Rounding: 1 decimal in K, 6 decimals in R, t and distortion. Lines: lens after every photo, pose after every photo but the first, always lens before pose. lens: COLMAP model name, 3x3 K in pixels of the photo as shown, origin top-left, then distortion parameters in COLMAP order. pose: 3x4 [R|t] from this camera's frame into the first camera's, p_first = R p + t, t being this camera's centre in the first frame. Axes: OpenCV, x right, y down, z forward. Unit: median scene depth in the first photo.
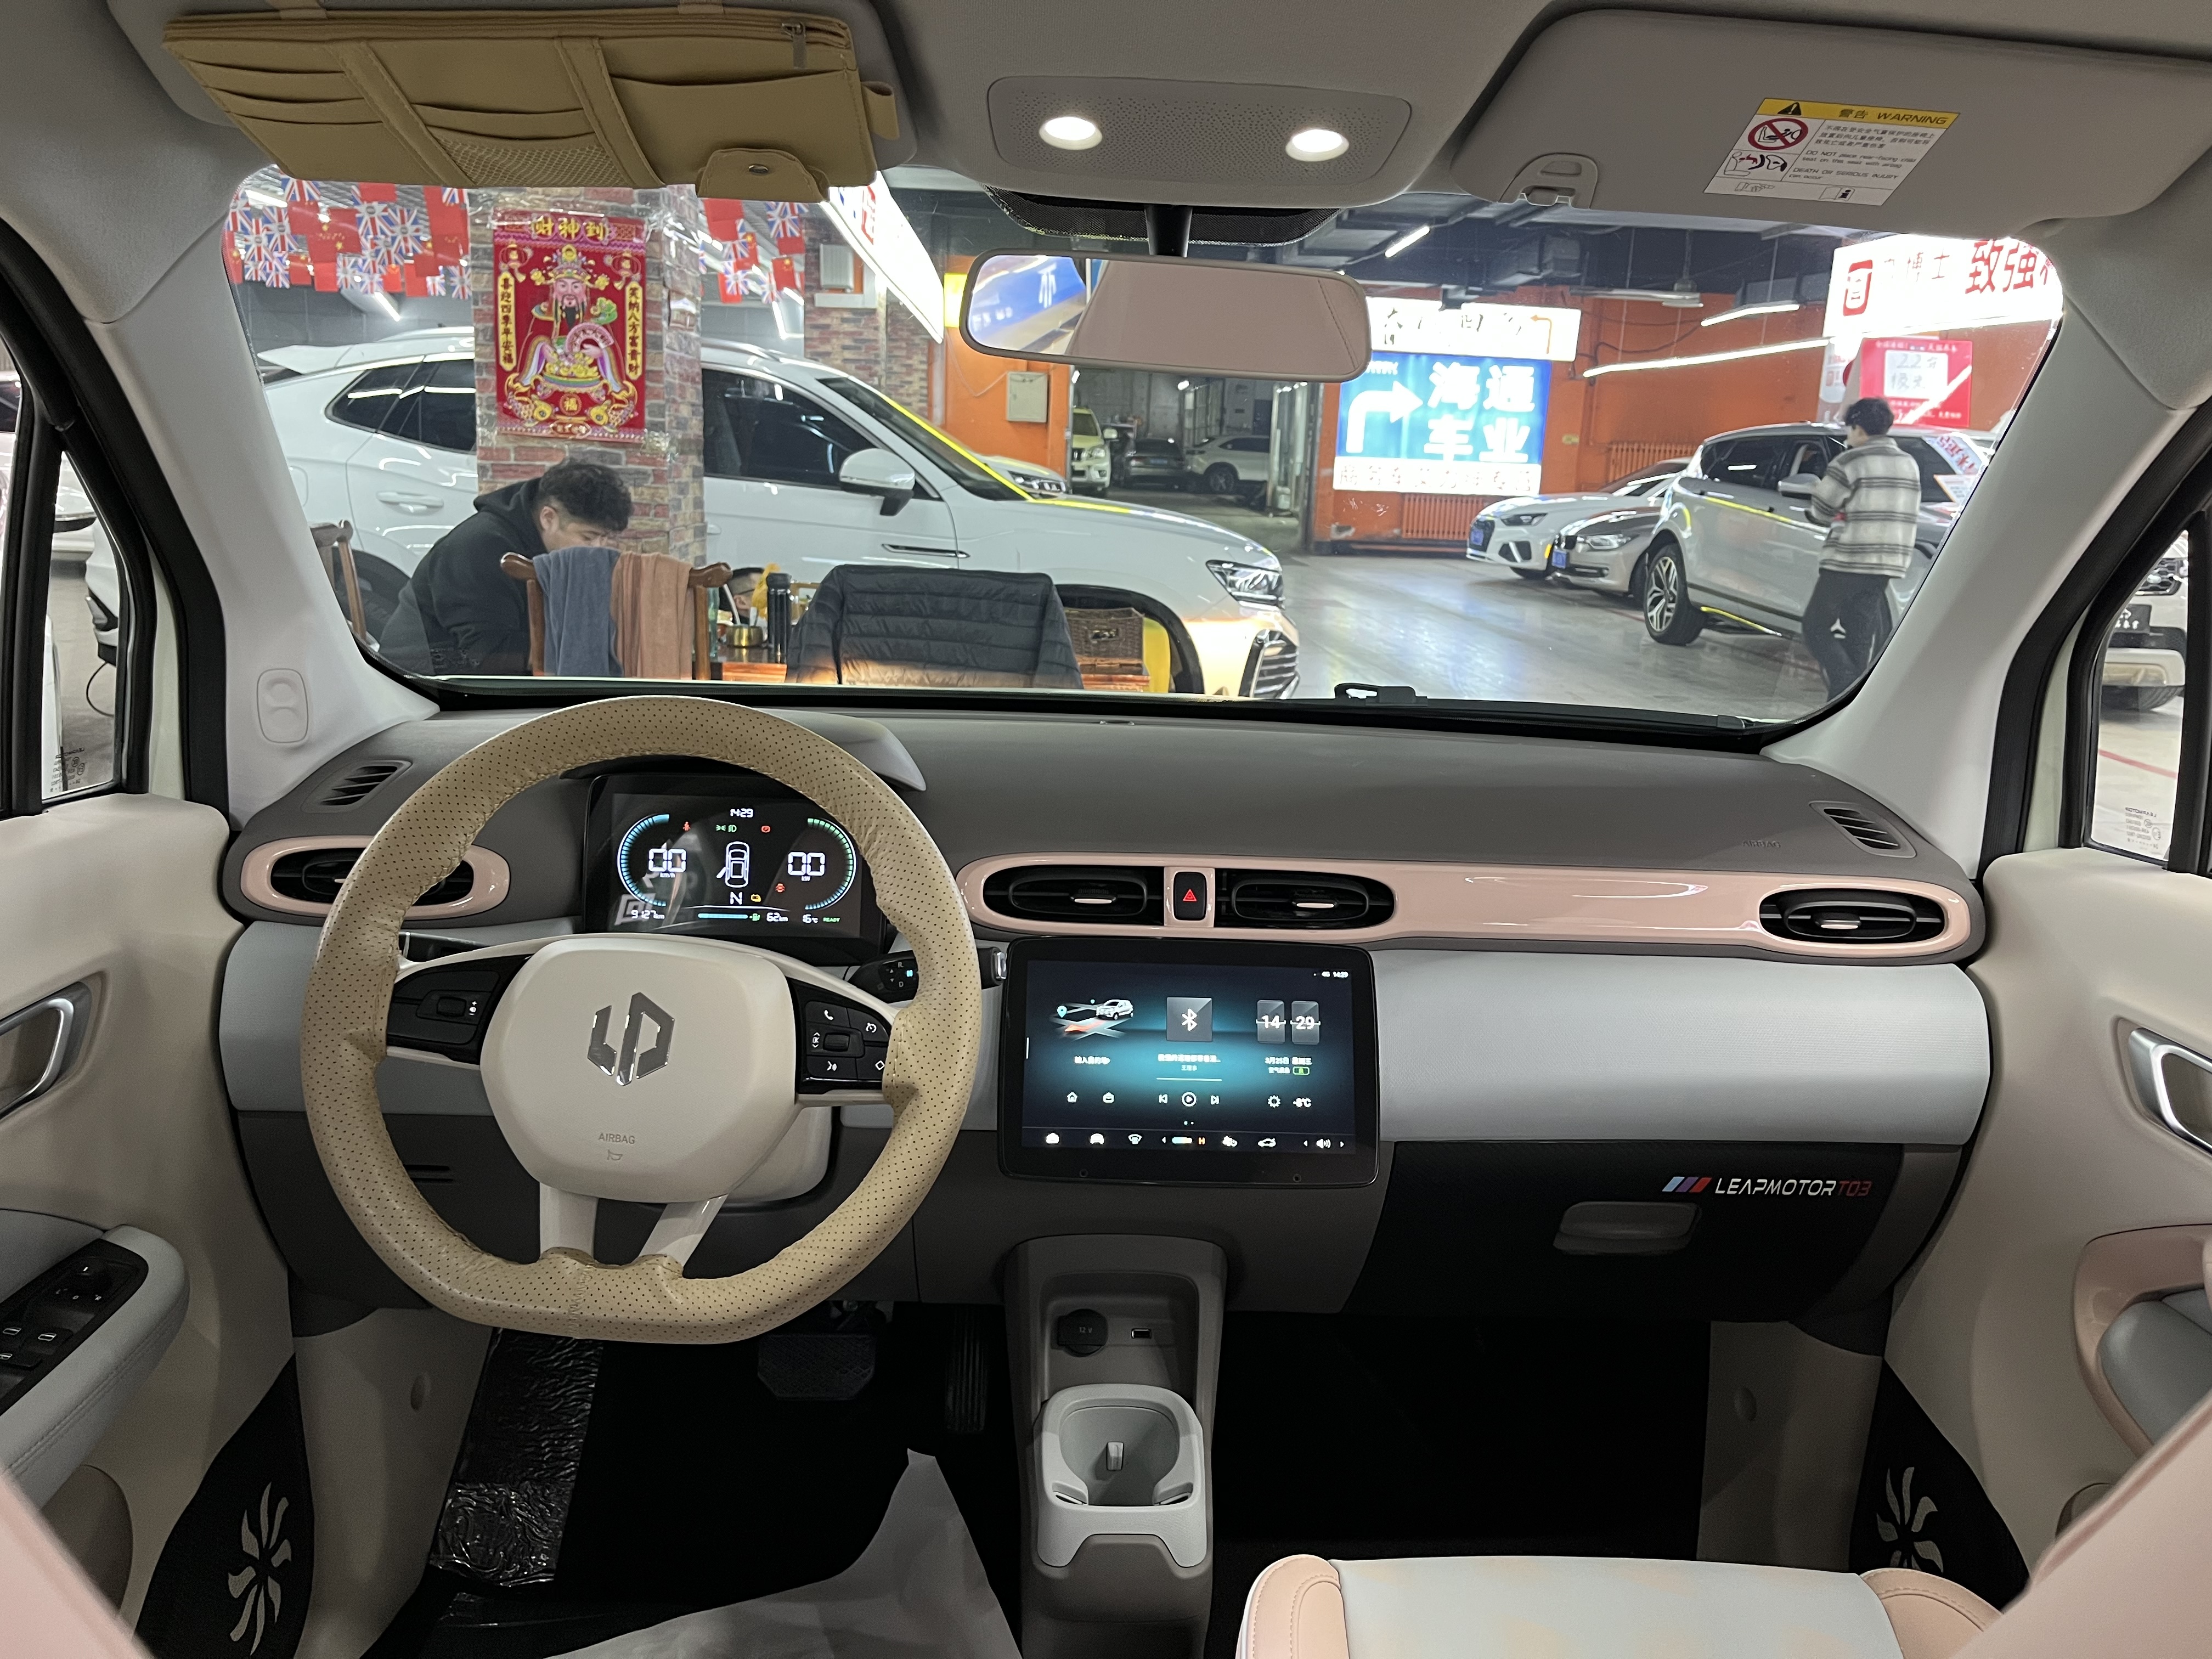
lens RADIAL K [[1679.5, 0, 1103.1], [0, 1679.5, 826.4], [0, 0, 1]] dist [0.024262, -0.032172]
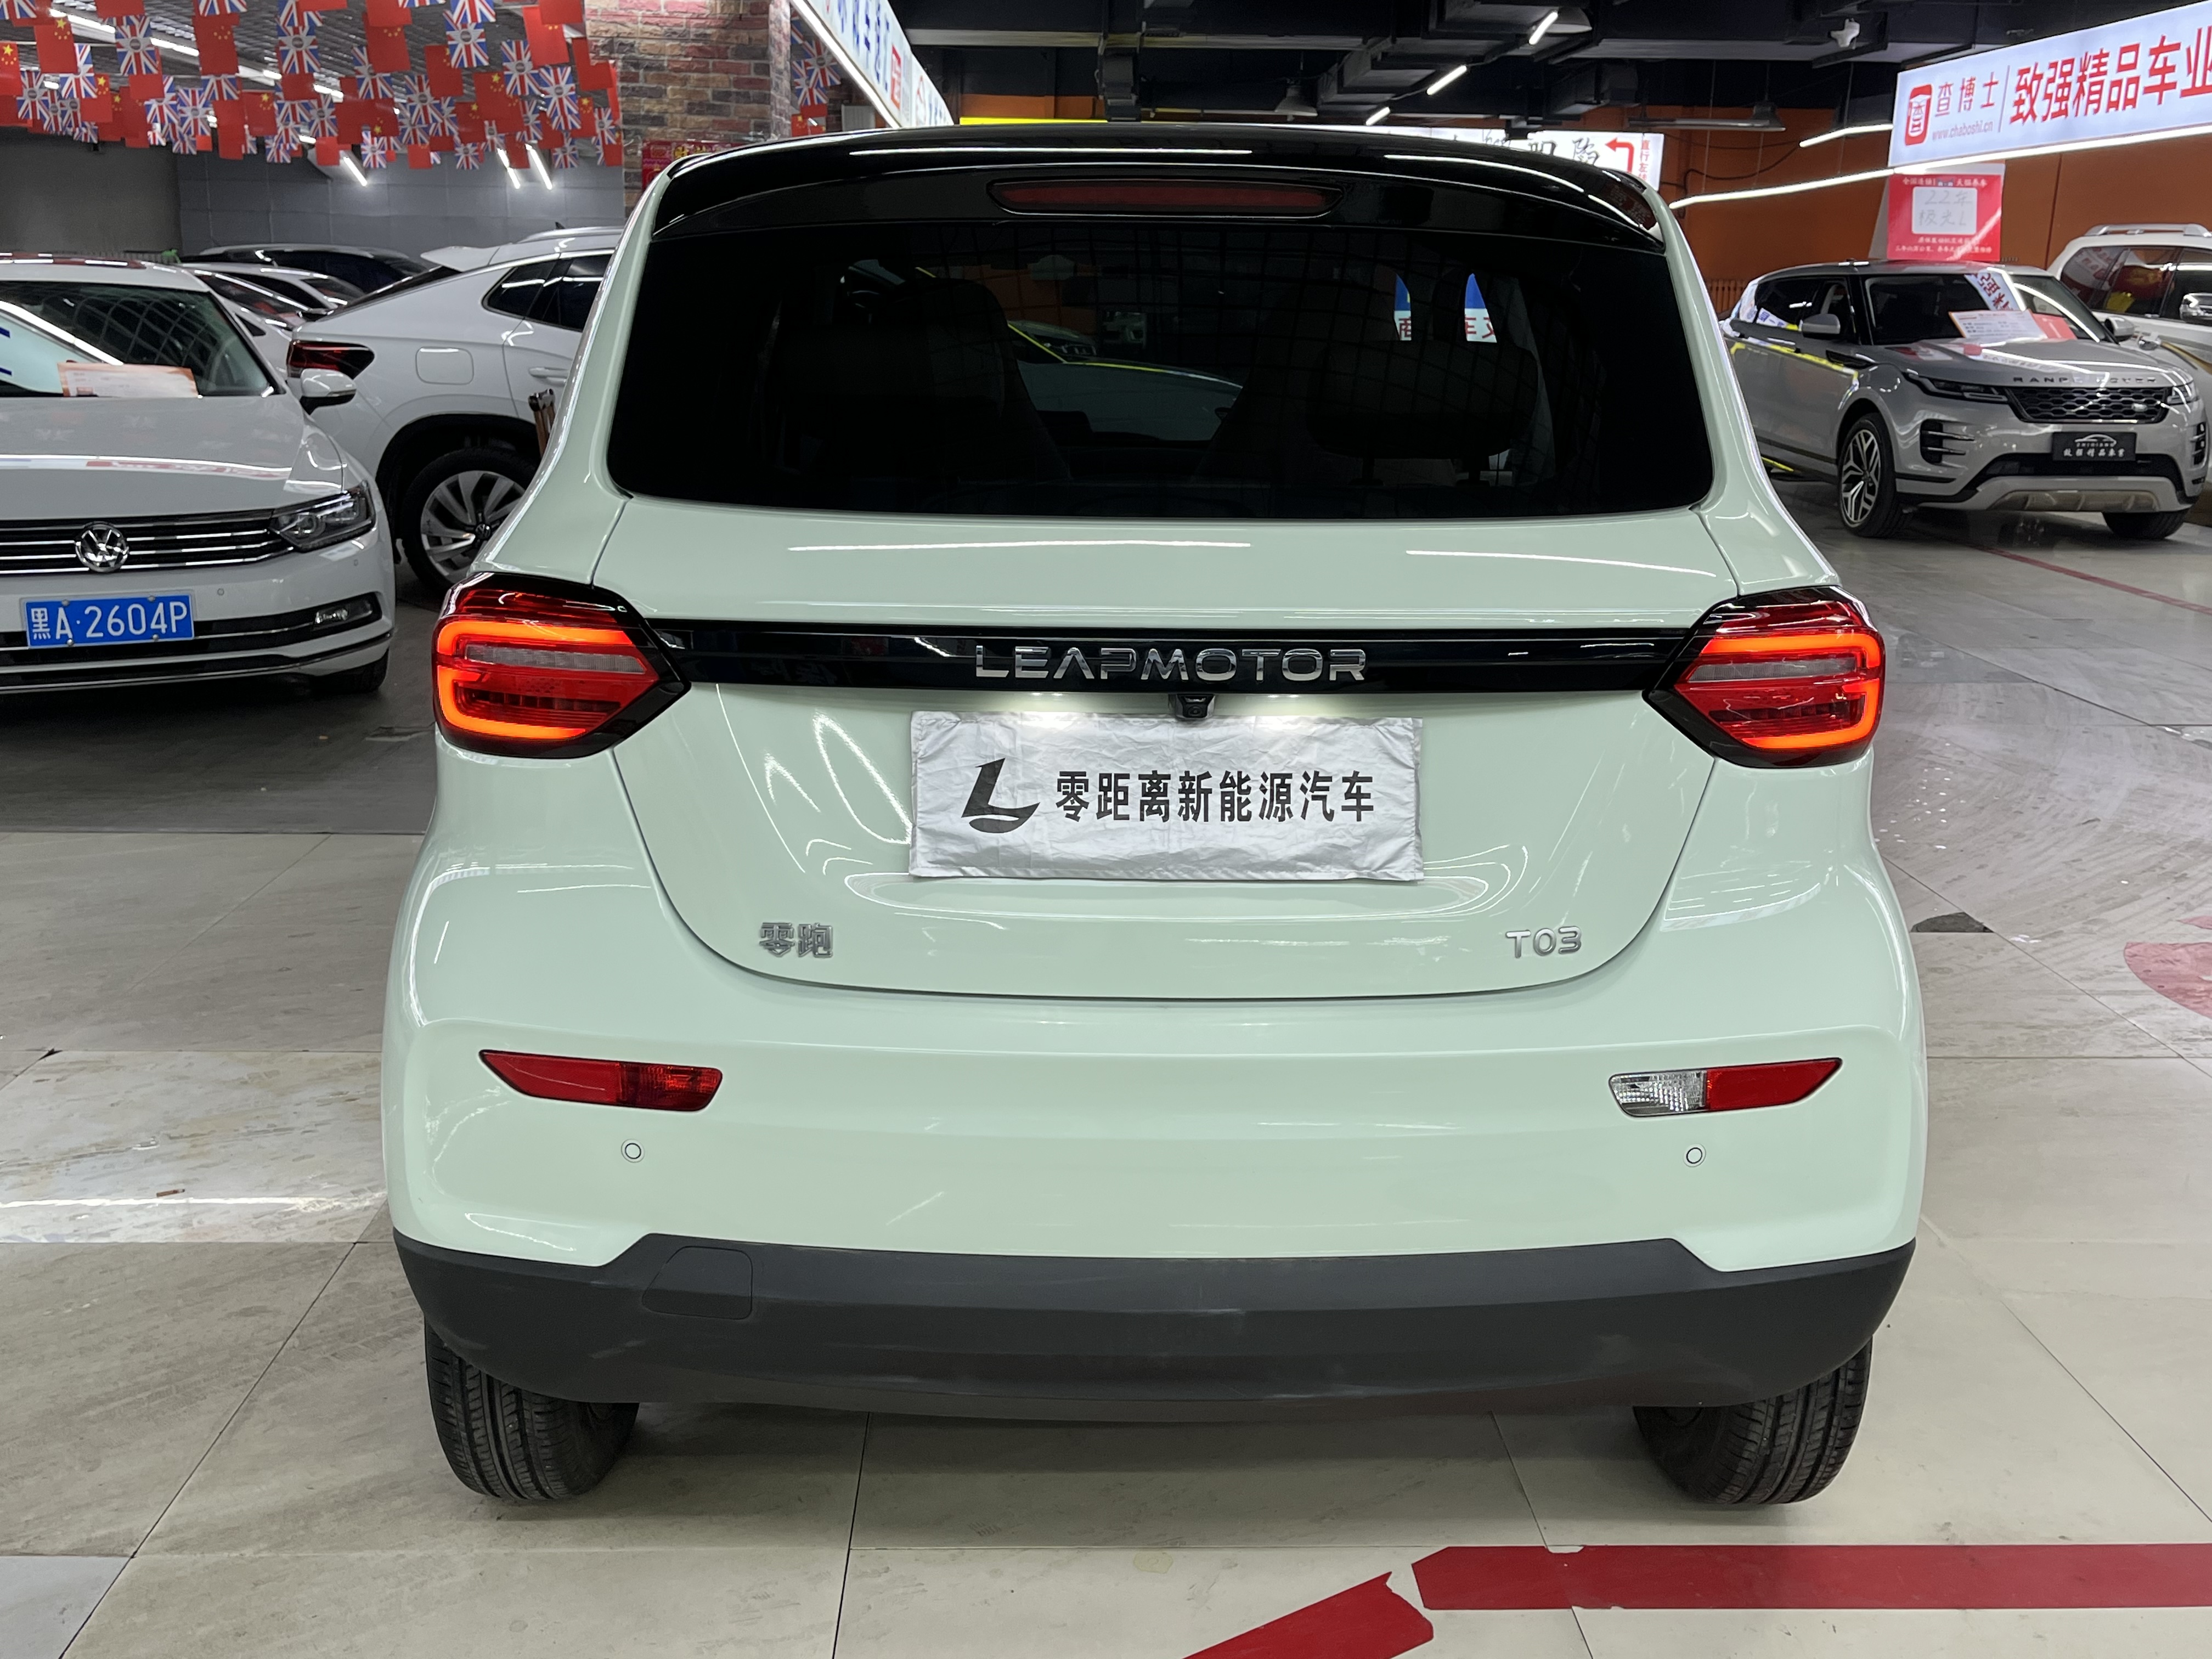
lens RADIAL K [[2104.7, 0, 1100.3], [0, 2104.7, 826.3], [0, 0, 1]] dist [0.024426, 0.000000]
pose [[0.999438, -0.021072, -0.026059, 0.005929], [0.021705, 0.999470, 0.024247, 0.044352], [0.025535, -0.024799, 0.999366, -0.220734]]
